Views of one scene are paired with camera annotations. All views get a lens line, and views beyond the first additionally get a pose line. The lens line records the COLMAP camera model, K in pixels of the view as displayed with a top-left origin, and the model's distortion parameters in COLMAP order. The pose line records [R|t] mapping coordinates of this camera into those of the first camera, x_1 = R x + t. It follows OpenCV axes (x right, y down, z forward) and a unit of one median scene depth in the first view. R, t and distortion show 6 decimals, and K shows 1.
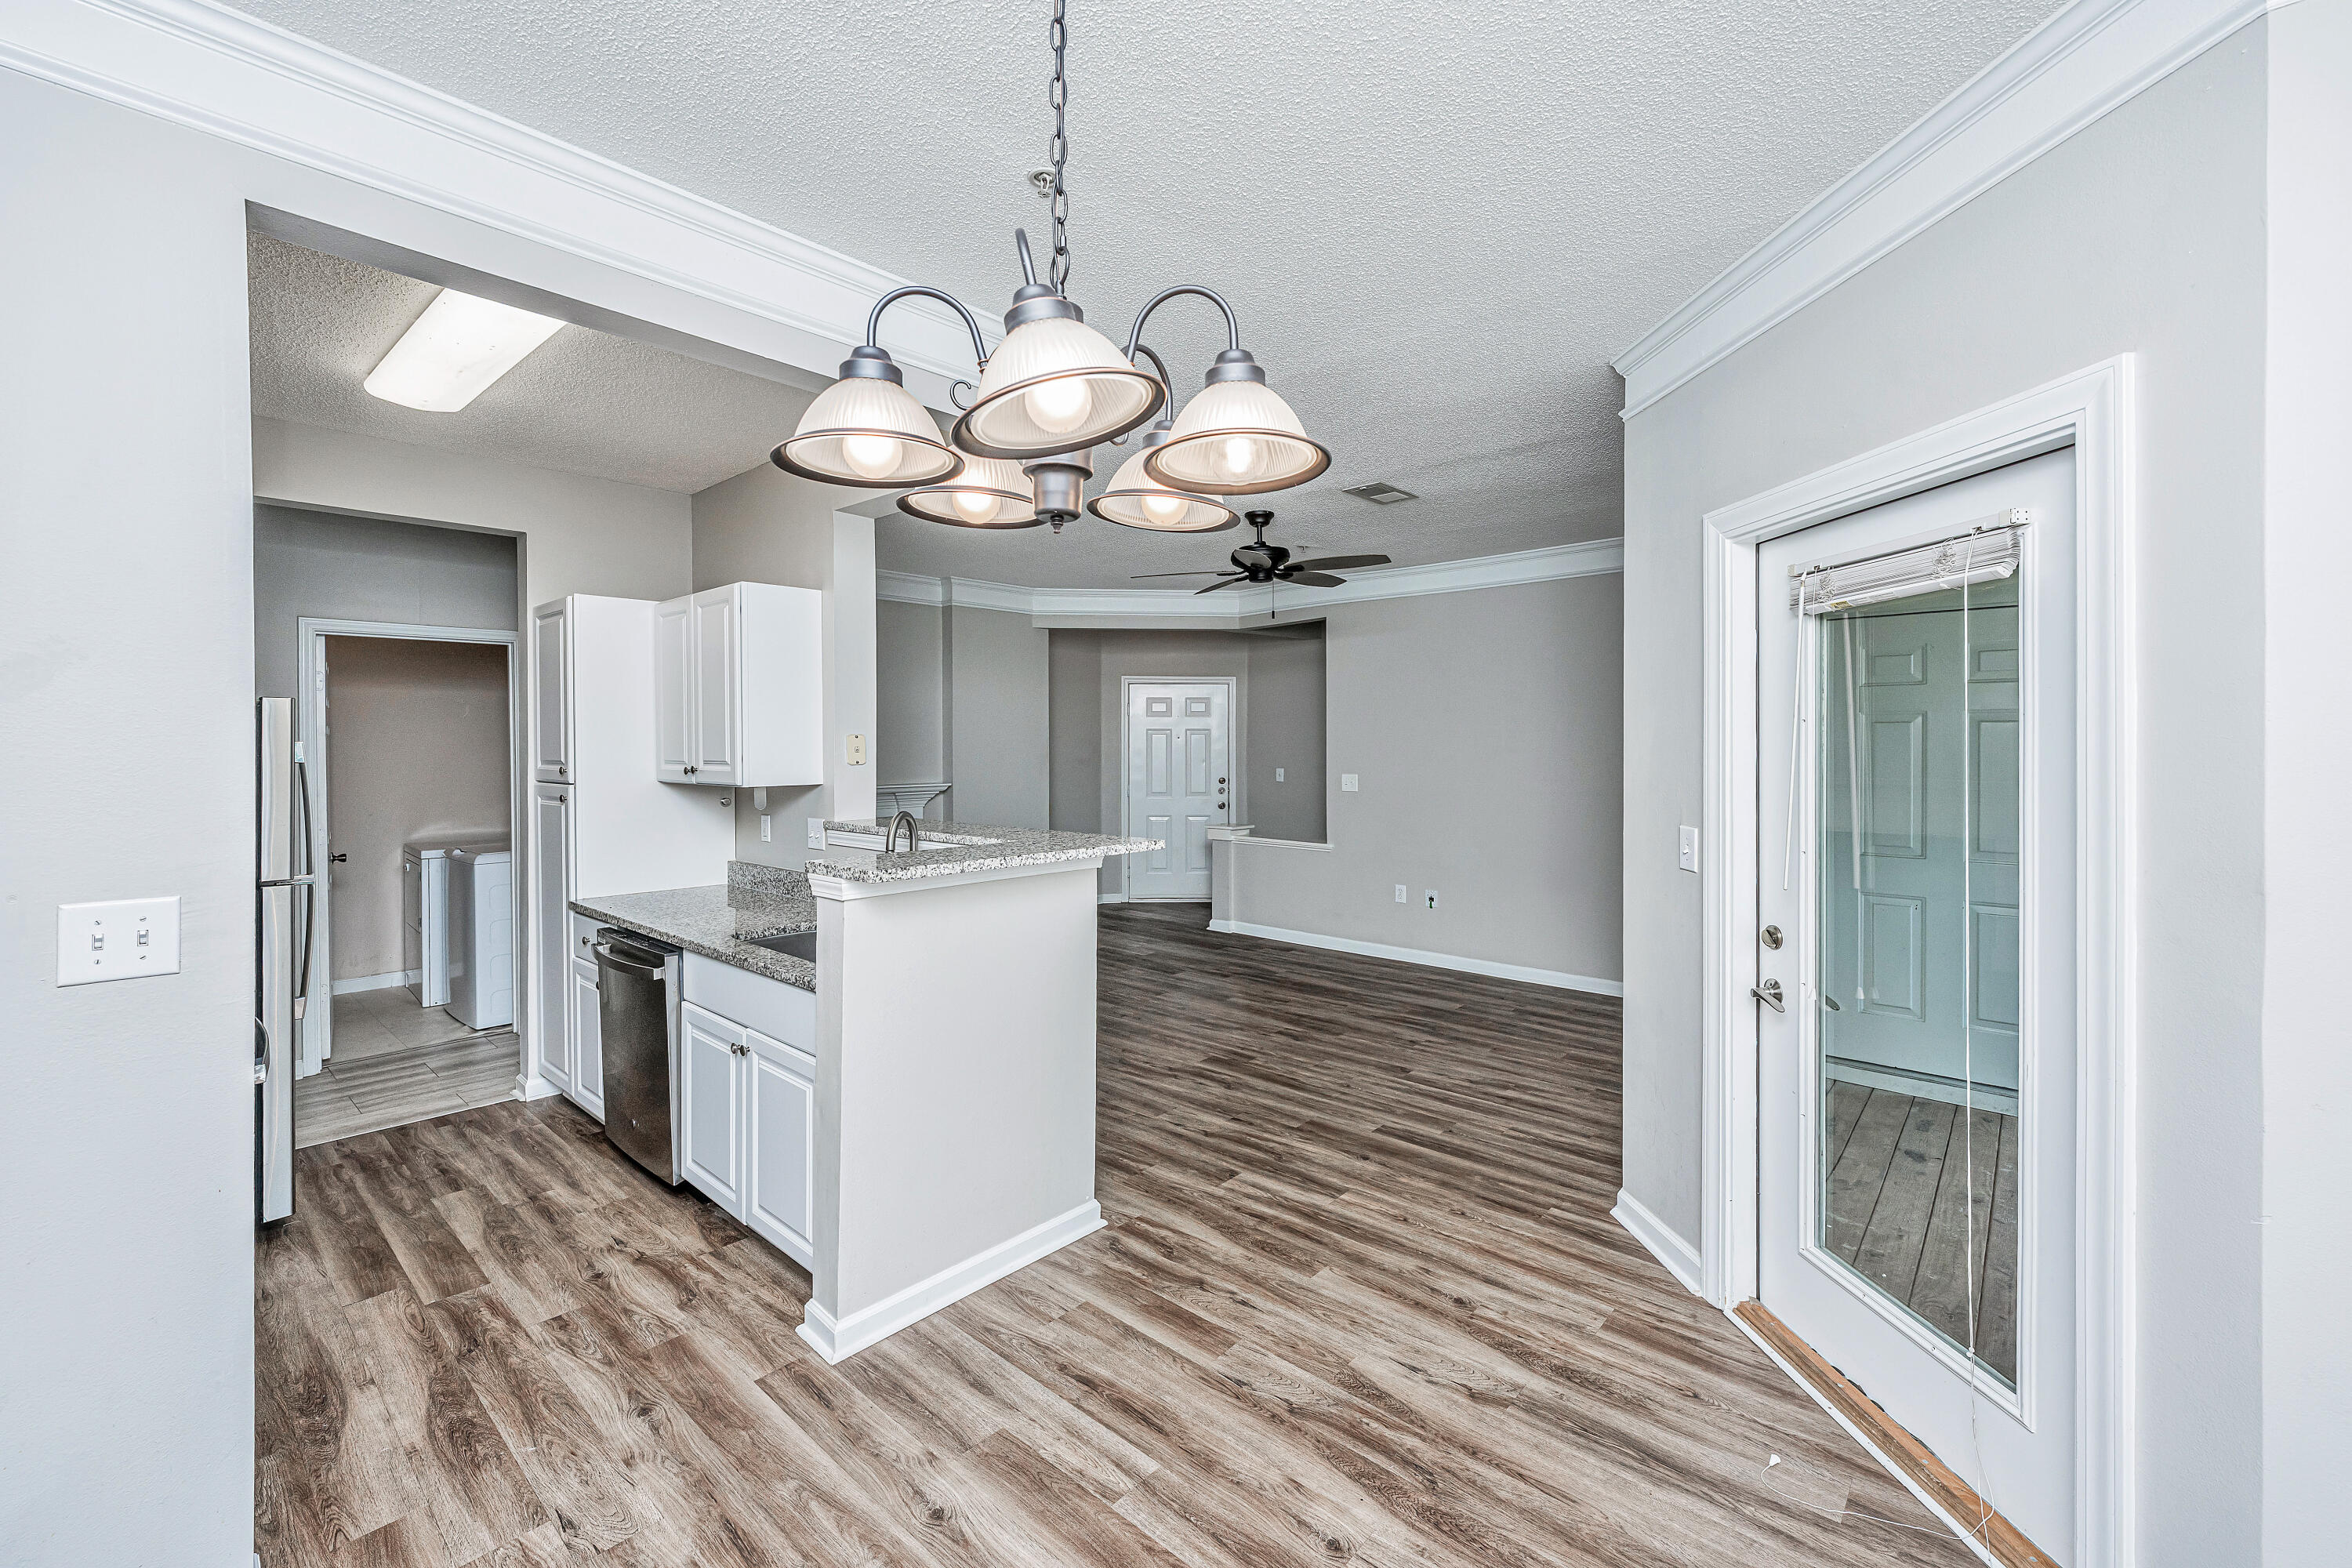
lens RADIAL K [[919.1, 0, 1185.7], [0, 919.1, 751.4], [0, 0, 1]] dist [-0.002520, -0.000275]
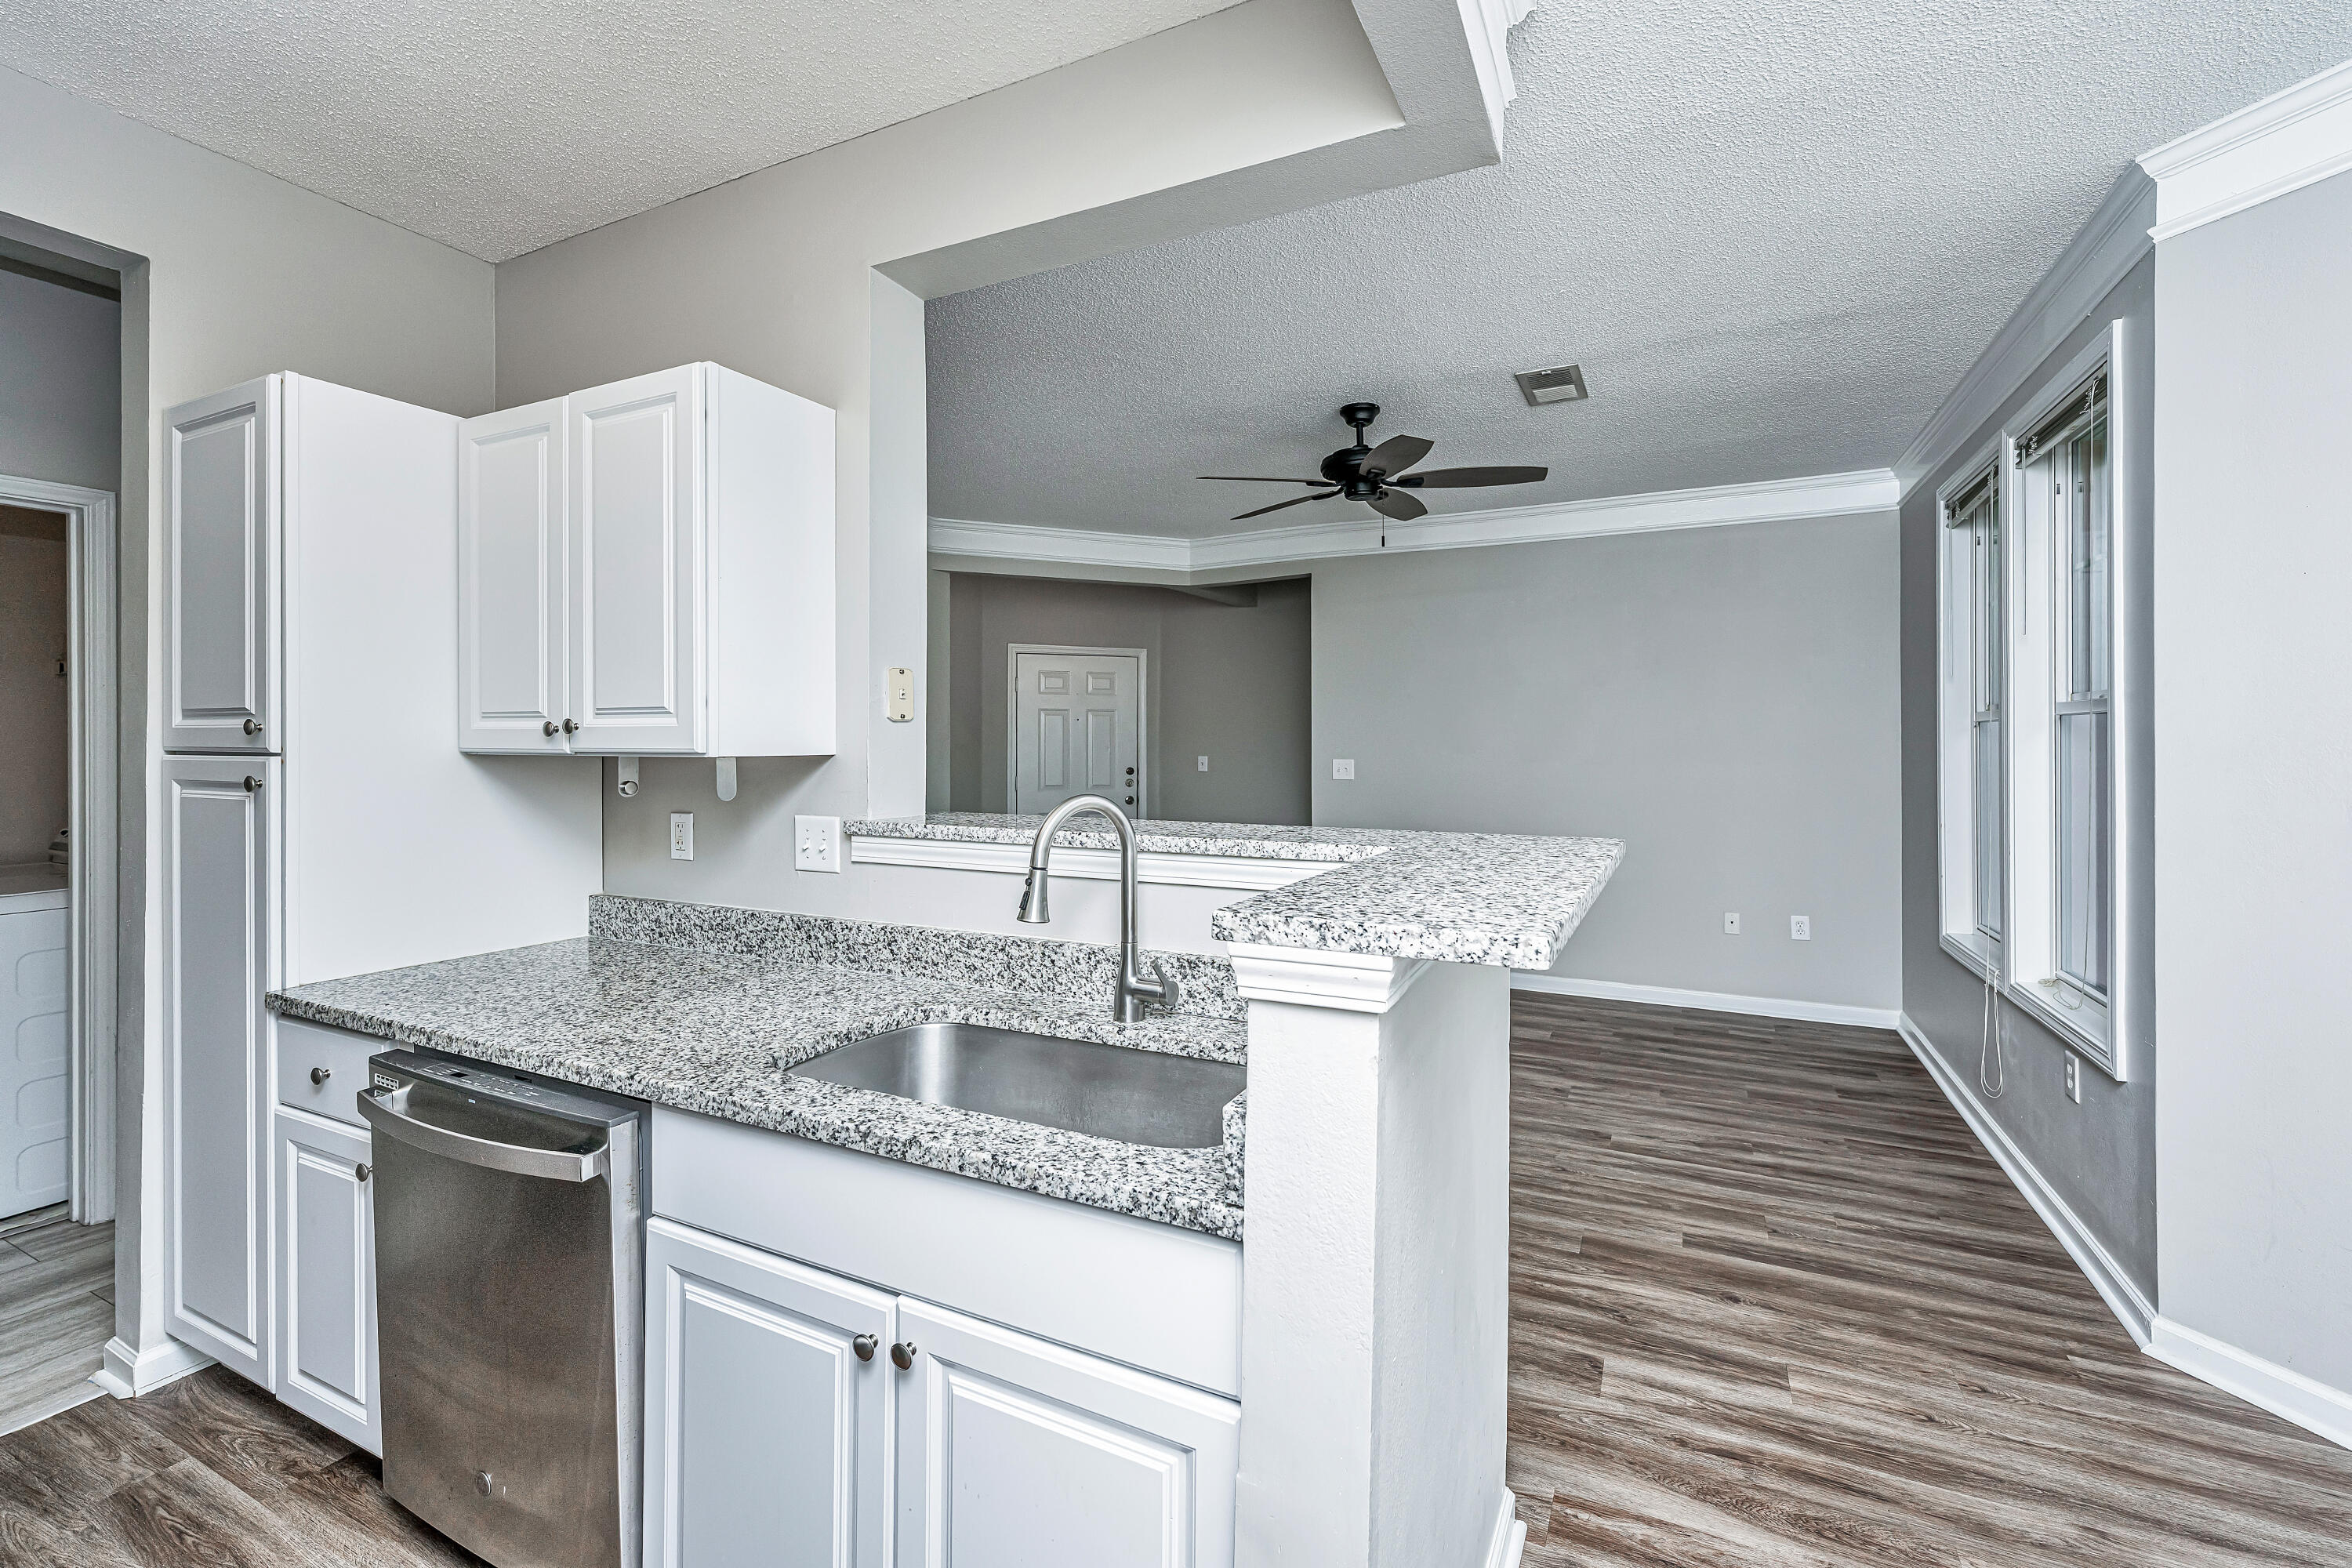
lens RADIAL K [[945.9, 0, 1220.8], [0, 945.9, 742.1], [0, 0, 1]] dist [-0.000704, 0.000005]
pose [[0.961427, 0.005401, 0.275008, -0.398400], [-0.003463, 0.999966, -0.007530, 0.038187], [-0.275039, 0.006288, 0.961413, 0.462795]]
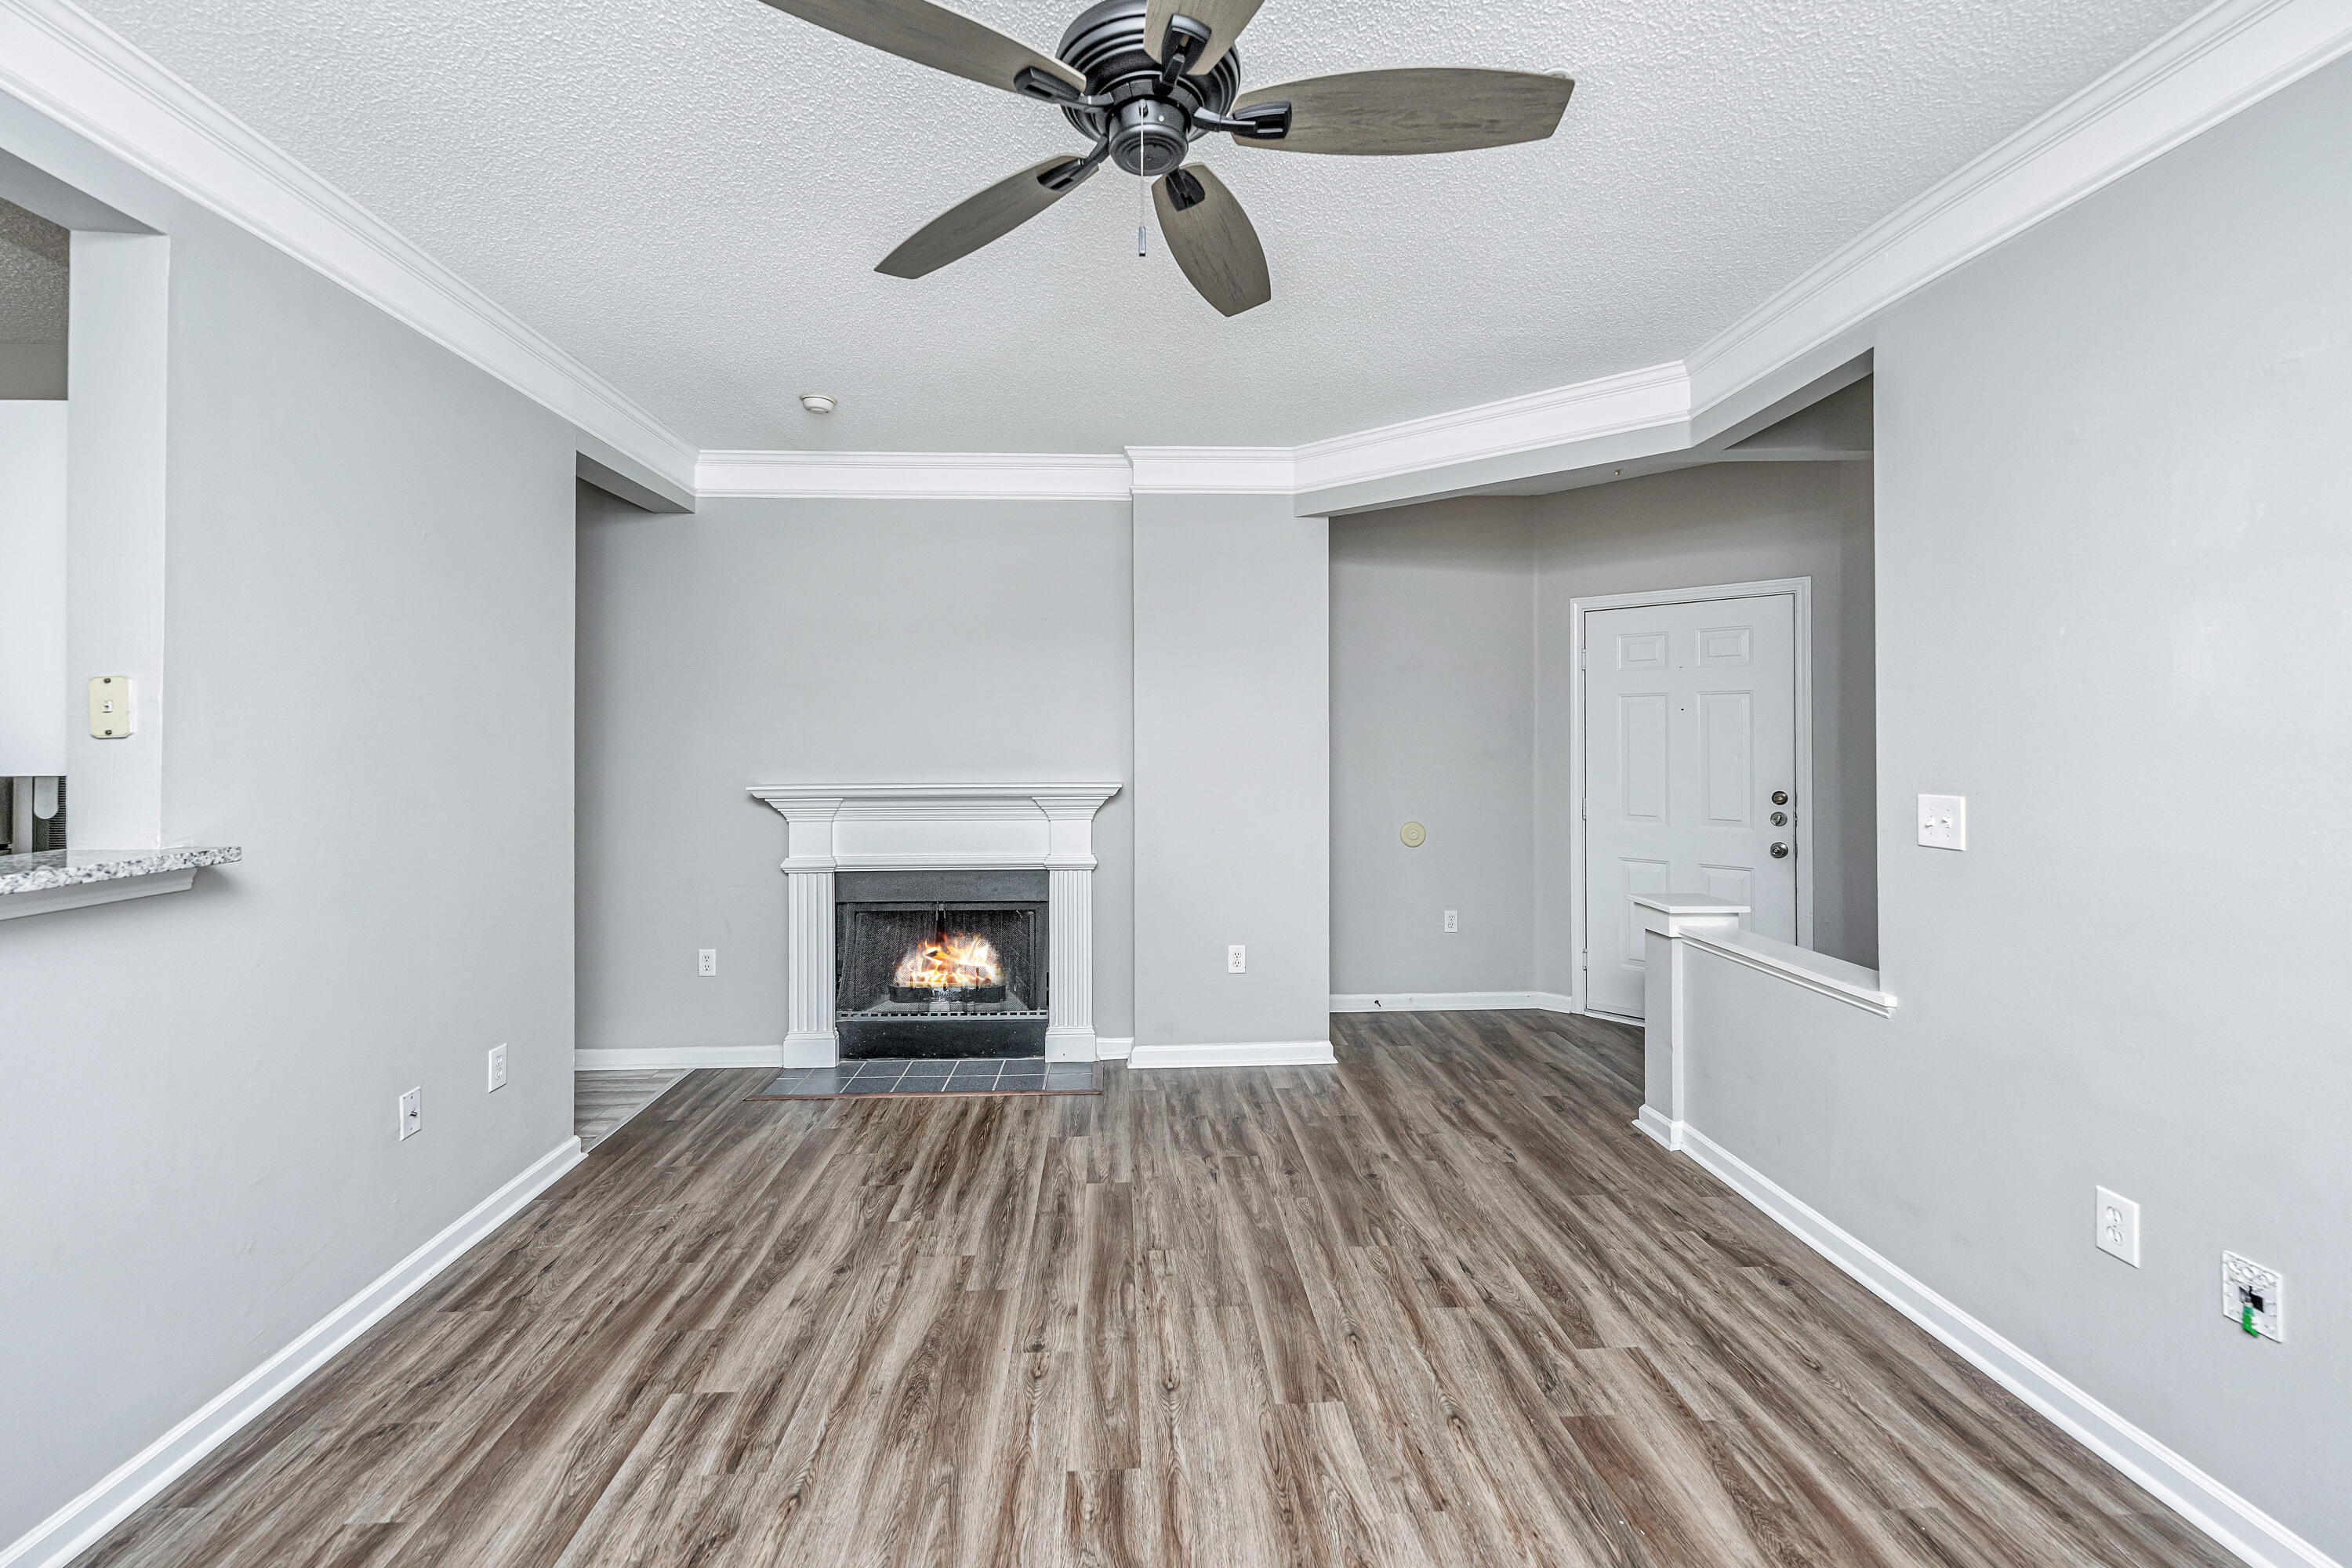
lens RADIAL K [[1006.3, 0, 1096.7], [0, 1006.3, 748.1], [0, 0, 1]] dist [-0.003138, -0.000215]
pose [[0.713388, 0.010234, -0.700695, 0.505656], [-0.008453, 0.999946, 0.005999, 0.018595], [0.700718, 0.001643, 0.713436, 1.254580]]
